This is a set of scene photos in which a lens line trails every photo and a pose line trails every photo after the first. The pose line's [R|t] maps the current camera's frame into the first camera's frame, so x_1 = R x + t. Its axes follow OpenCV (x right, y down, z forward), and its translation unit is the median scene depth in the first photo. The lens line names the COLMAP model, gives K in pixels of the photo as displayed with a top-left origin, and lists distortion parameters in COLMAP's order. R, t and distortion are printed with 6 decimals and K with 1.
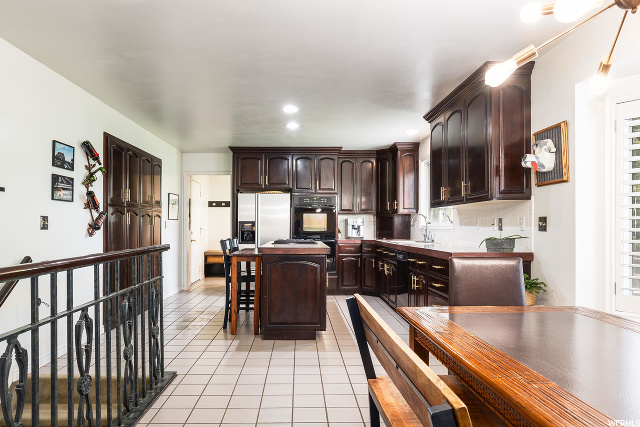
lens RADIAL K [[438.2, 0, 295.8], [0, 438.2, 223.8], [0, 0, 1]] dist [-0.003043, -0.000328]
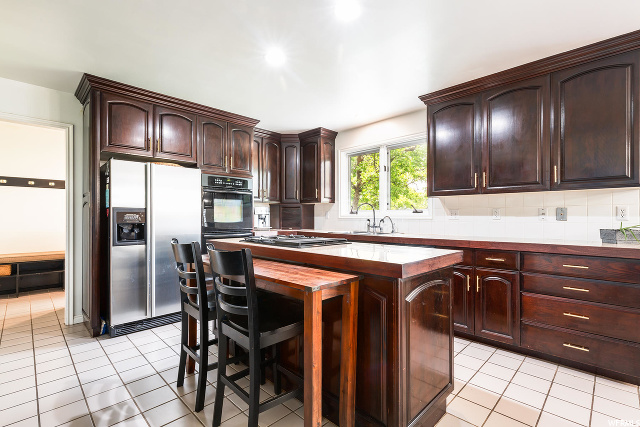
lens RADIAL K [[294.9, 0, 320.0], [0, 294.9, 213.5], [0, 0, 1]] dist [0.000509, 0.000095]
pose [[0.706028, 0.006550, 0.708153, -0.209327], [-0.004309, 0.999978, -0.004953, 0.003230], [-0.708171, 0.000446, 0.706041, 0.519644]]
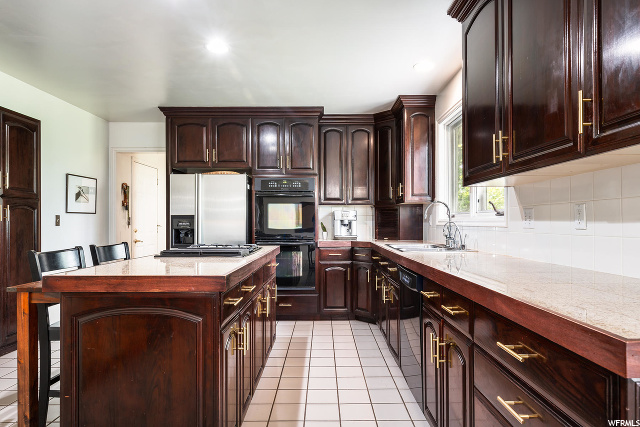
lens RADIAL K [[379.0, 0, 320.0], [0, 379.0, 213.5], [0, 0, 1]] dist [0.004203, 0.000373]
pose [[0.999980, -0.003007, -0.005593, 0.103060], [0.002915, 0.999863, -0.016292, 0.002039], [0.005642, 0.016275, 0.999852, 0.402012]]
